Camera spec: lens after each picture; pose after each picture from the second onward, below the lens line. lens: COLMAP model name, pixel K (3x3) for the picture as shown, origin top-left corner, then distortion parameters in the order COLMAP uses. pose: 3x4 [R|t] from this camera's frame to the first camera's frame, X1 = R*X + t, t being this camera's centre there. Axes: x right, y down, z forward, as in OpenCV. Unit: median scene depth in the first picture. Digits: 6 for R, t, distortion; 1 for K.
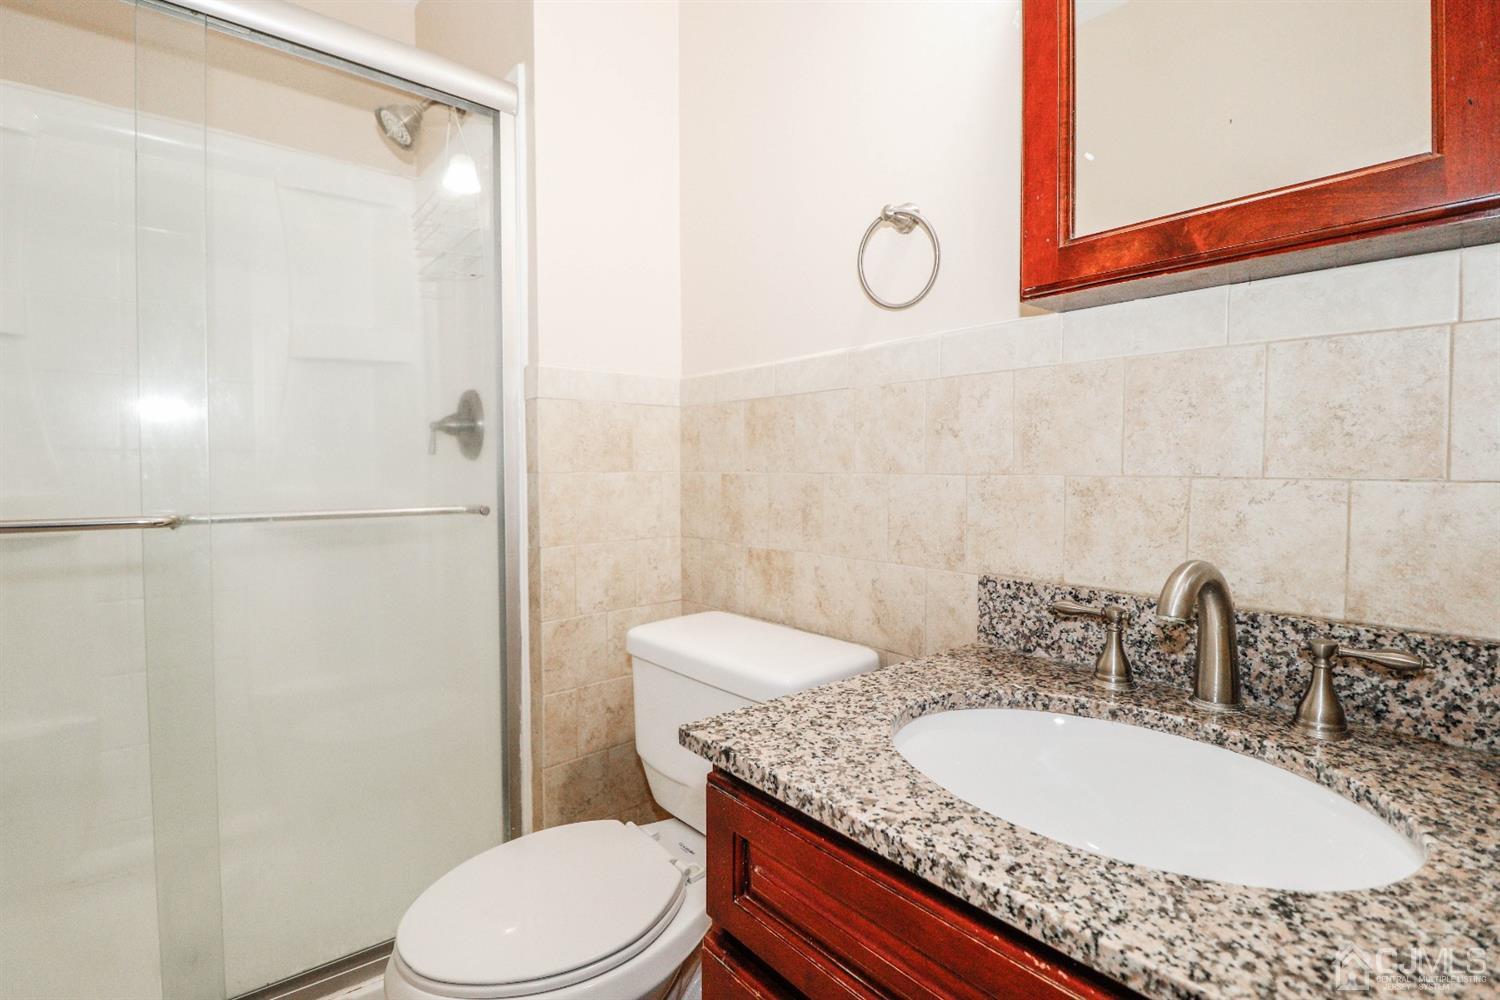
lens RADIAL K [[701.7, 0, 728.9], [0, 701.7, 476.8], [0, 0, 1]] dist [-0.005761, -0.008853]
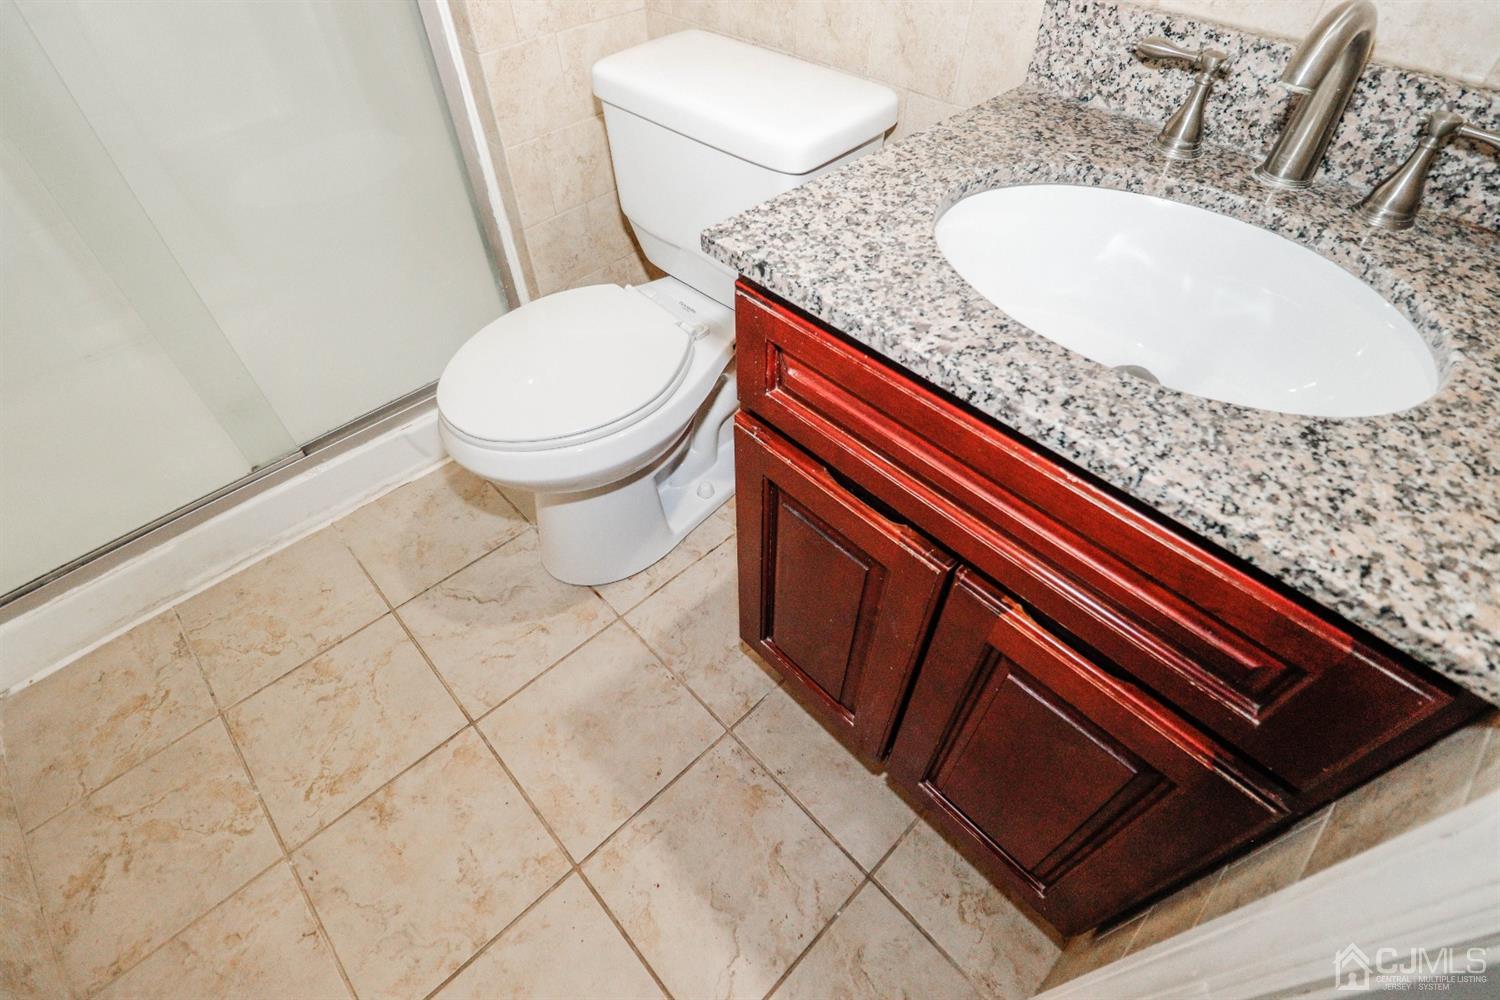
lens RADIAL K [[701.7, 0, 740.0], [0, 701.7, 490.5], [0, 0, 1]] dist [-0.005761, -0.008853]
pose [[0.996694, -0.065587, 0.047953, -0.093183], [0.009690, 0.681957, 0.731328, -0.078147], [-0.080668, -0.728446, 0.680338, 0.163089]]
